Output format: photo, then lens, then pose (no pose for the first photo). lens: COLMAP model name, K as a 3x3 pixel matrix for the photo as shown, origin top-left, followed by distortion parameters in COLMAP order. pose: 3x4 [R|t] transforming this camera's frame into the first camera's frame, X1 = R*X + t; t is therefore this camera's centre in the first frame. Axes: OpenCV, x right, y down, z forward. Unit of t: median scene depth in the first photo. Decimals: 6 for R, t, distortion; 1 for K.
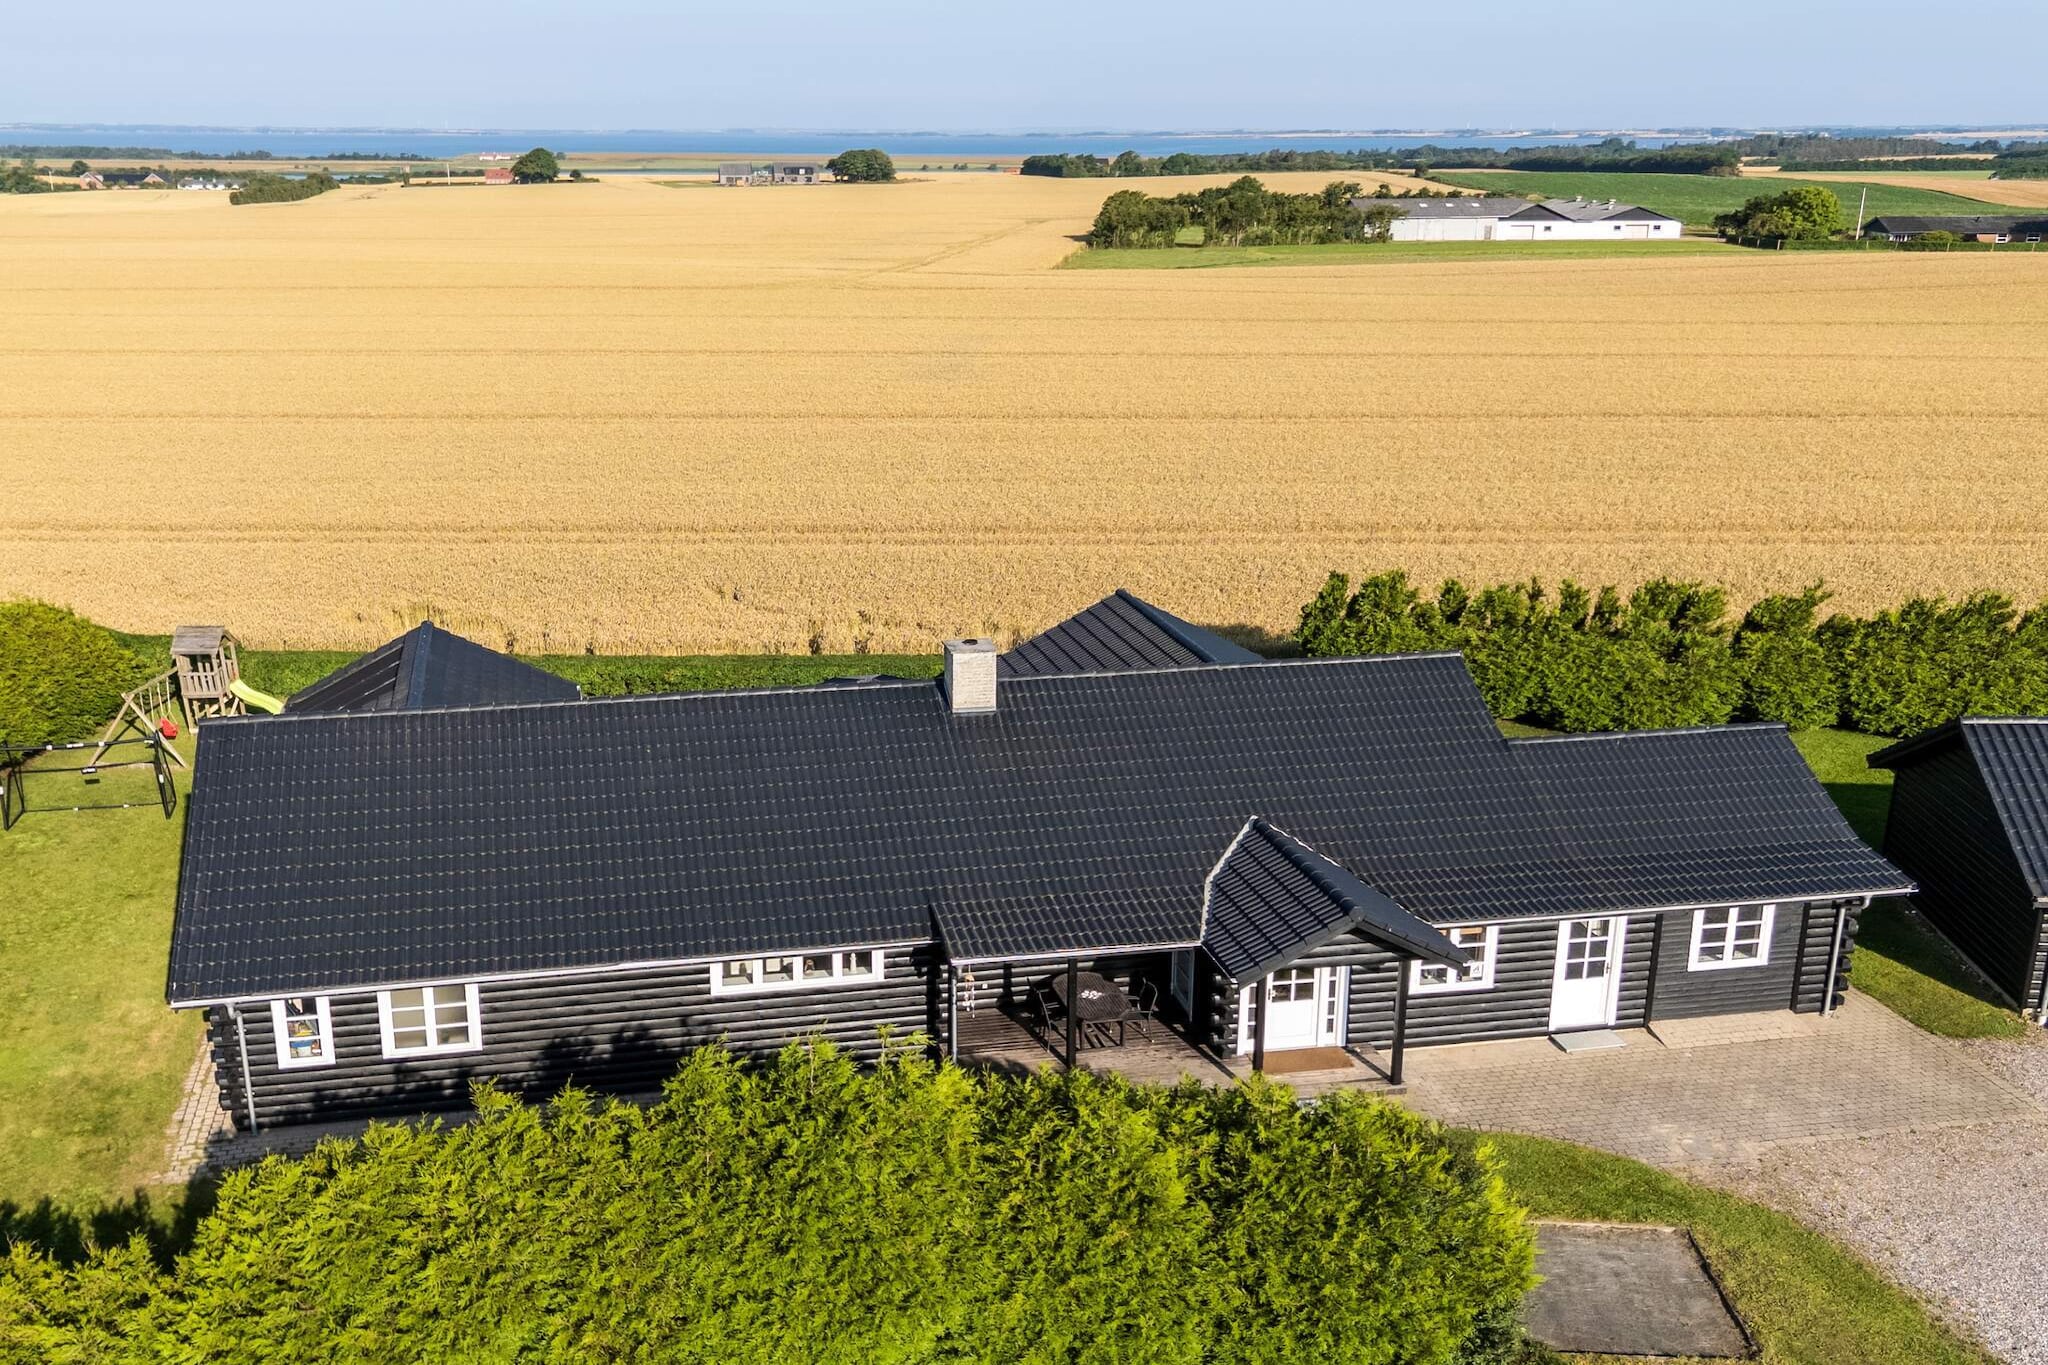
lens RADIAL K [[1763.5, 0, 991.1], [0, 1763.5, 688.2], [0, 0, 1]] dist [0.038746, -0.012555]
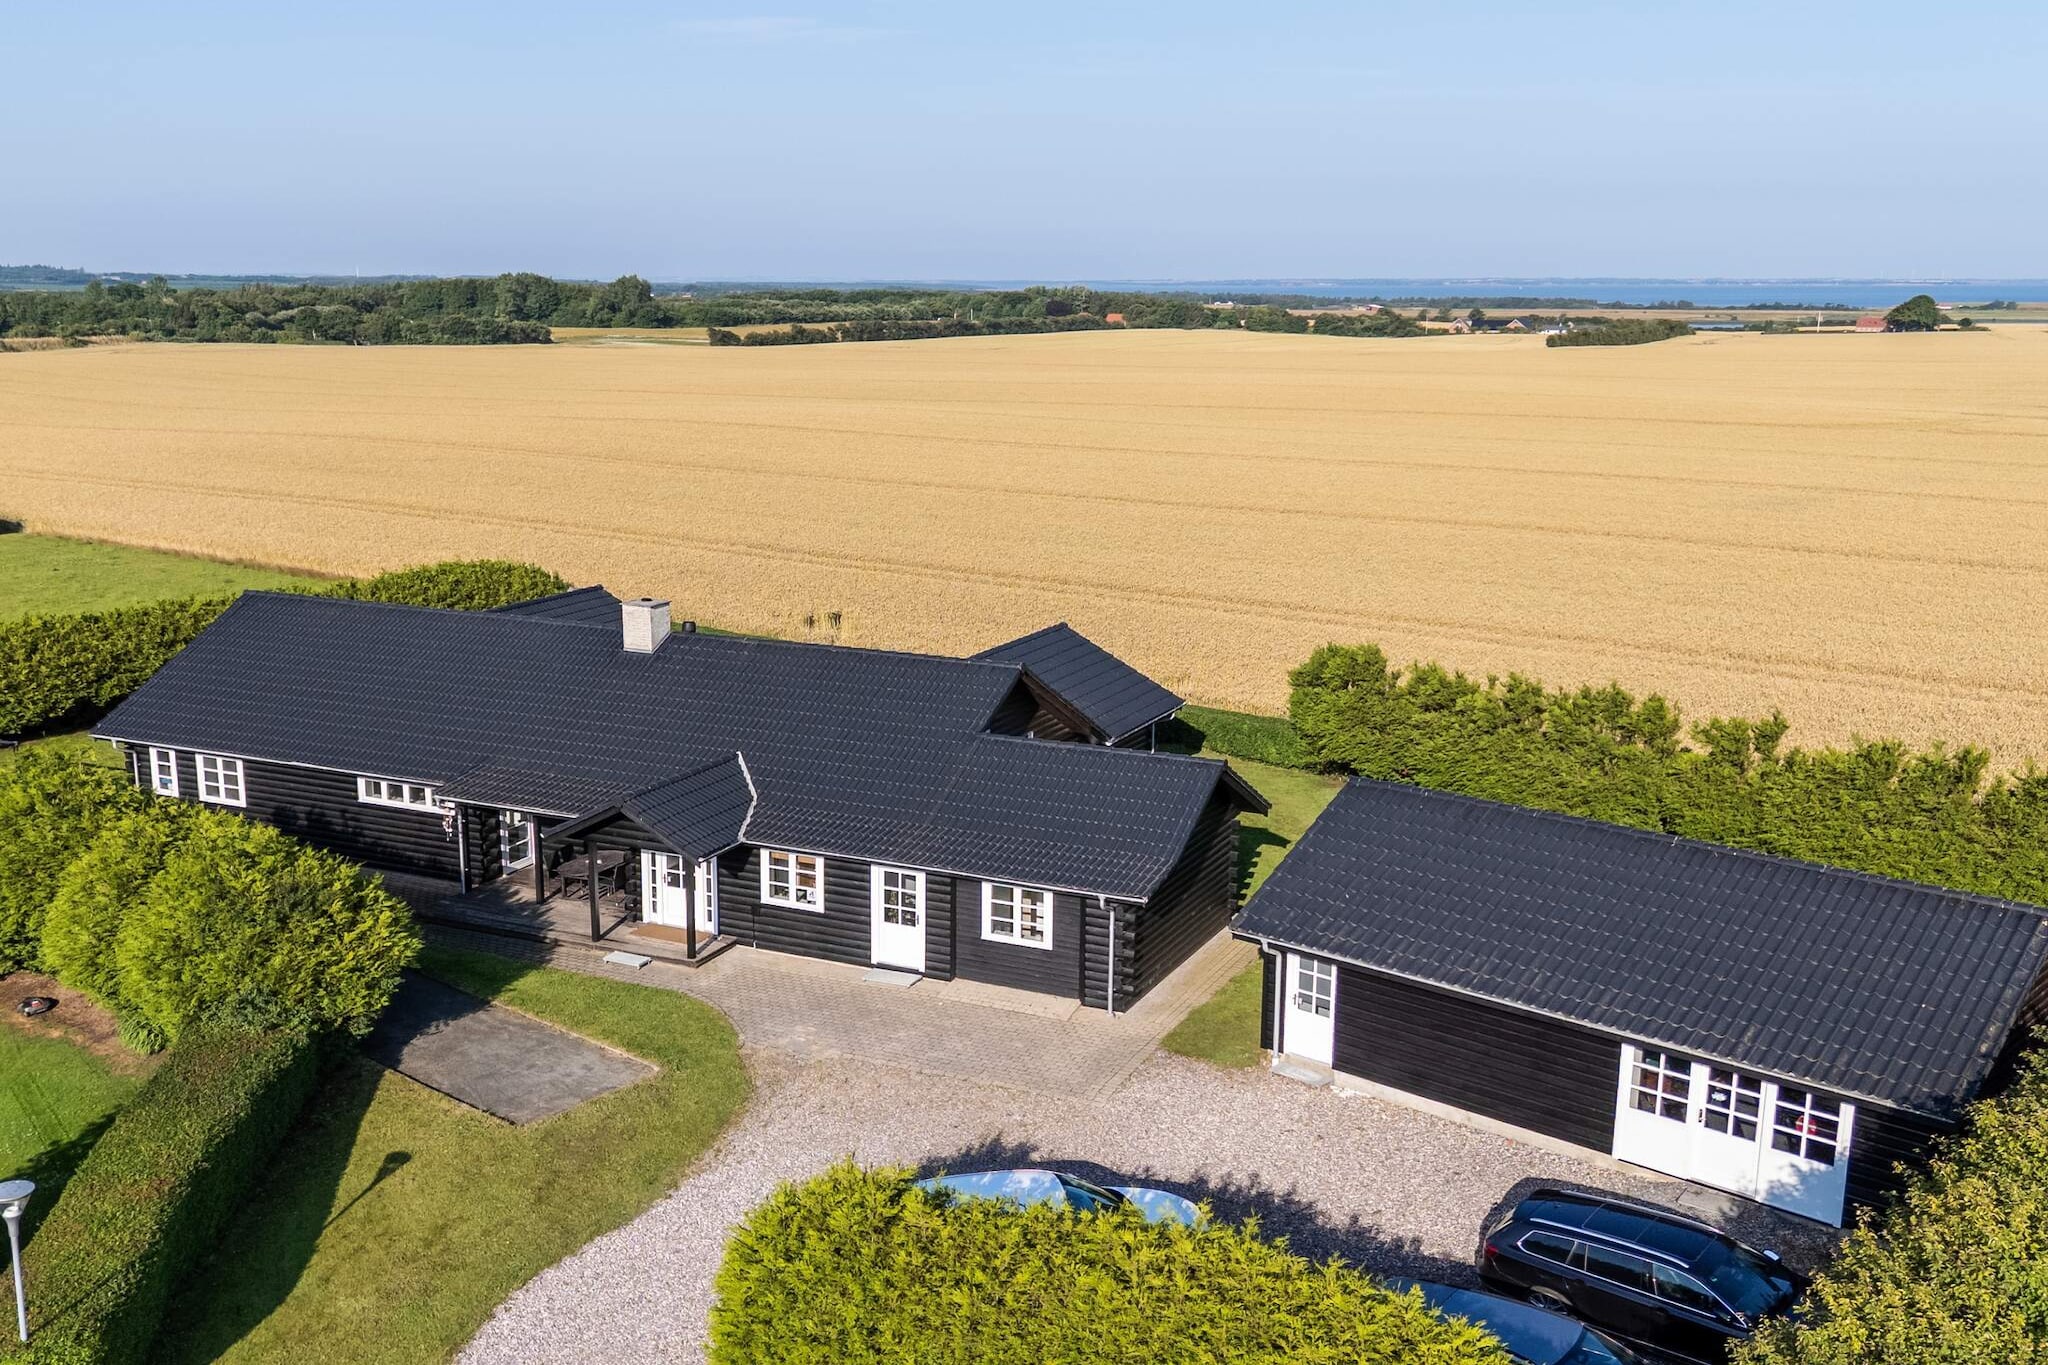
lens RADIAL K [[1763.5, 0, 991.1], [0, 1763.5, 688.2], [0, 0, 1]] dist [0.038746, -0.012555]
pose [[0.828823, 0.129306, -0.544363, 0.994922], [-0.169992, 0.985133, -0.024817, 0.030374], [0.533061, 0.113106, 0.838482, 0.048702]]
